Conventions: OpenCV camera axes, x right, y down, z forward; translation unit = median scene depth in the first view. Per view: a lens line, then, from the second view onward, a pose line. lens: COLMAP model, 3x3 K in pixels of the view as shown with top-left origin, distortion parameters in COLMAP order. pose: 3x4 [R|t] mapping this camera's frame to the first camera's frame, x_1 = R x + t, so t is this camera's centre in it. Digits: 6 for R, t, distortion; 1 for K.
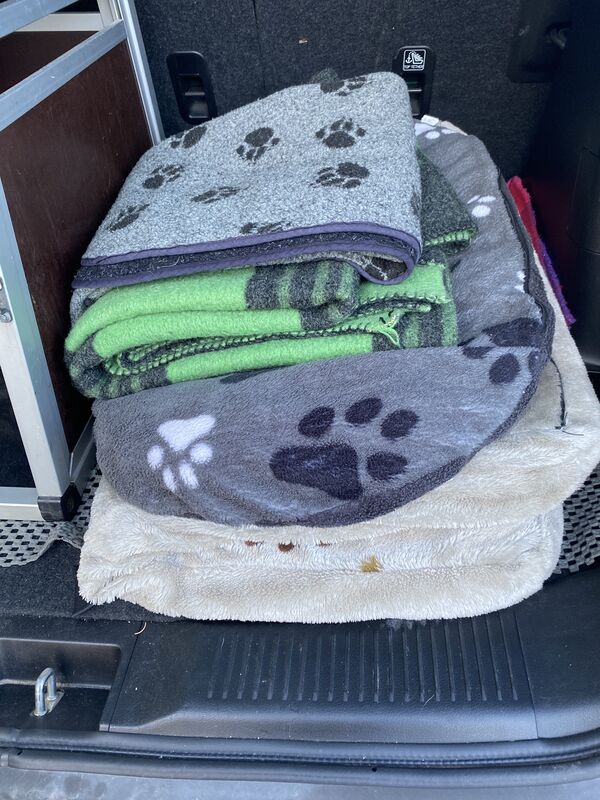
lens RADIAL K [[610.6, 0, 314.4], [0, 610.6, 413.0], [0, 0, 1]] dist [0.003594, -0.001149]
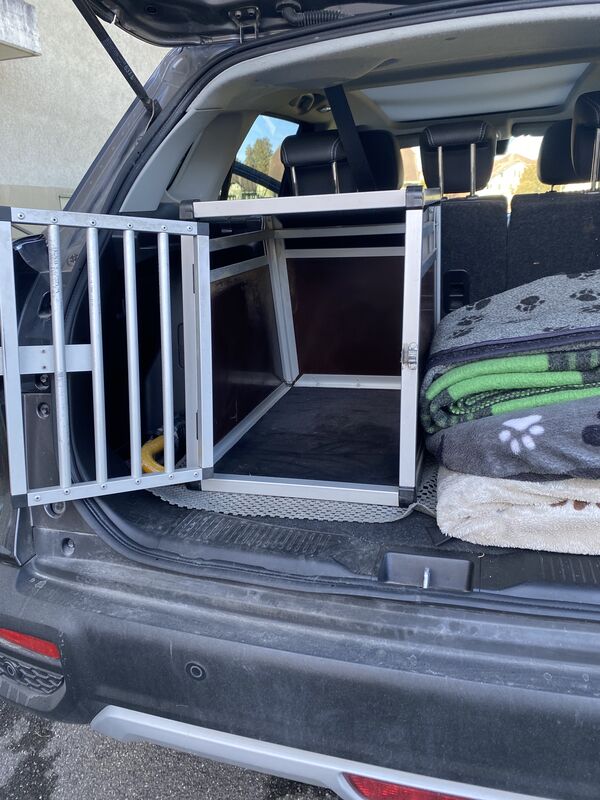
lens RADIAL K [[630.9, 0, 300.0], [0, 630.9, 400.0], [0, 0, 1]] dist [-0.003324, -0.001395]
pose [[0.978922, 0.039817, -0.200314, -0.411162], [-0.117571, 0.911858, -0.393310, 0.653755], [0.166997, 0.408571, 0.897319, -0.654305]]
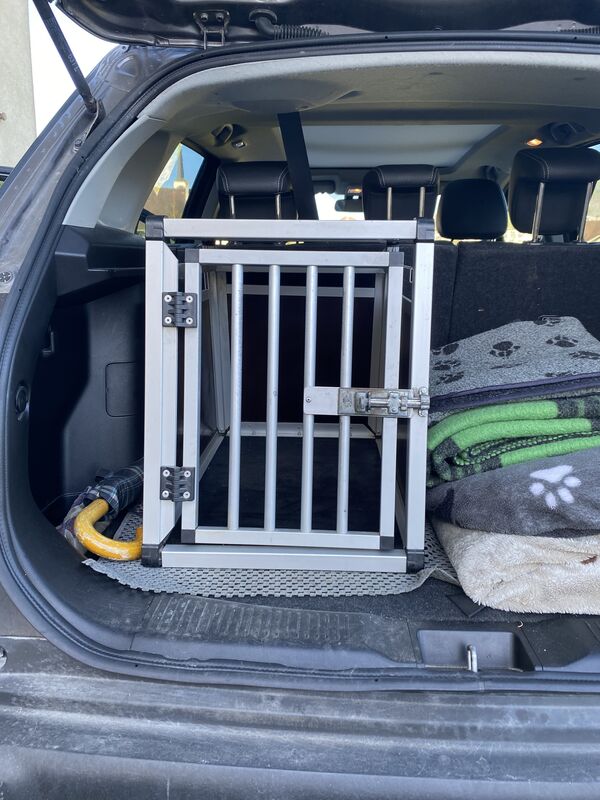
lens RADIAL K [[630.9, 0, 300.0], [0, 630.9, 400.0], [0, 0, 1]] dist [-0.003324, -0.001395]
pose [[0.998274, 0.027004, 0.052159, -0.838800], [0.001229, 0.878244, -0.478212, 0.566865], [-0.058722, 0.477451, 0.876694, -0.450411]]
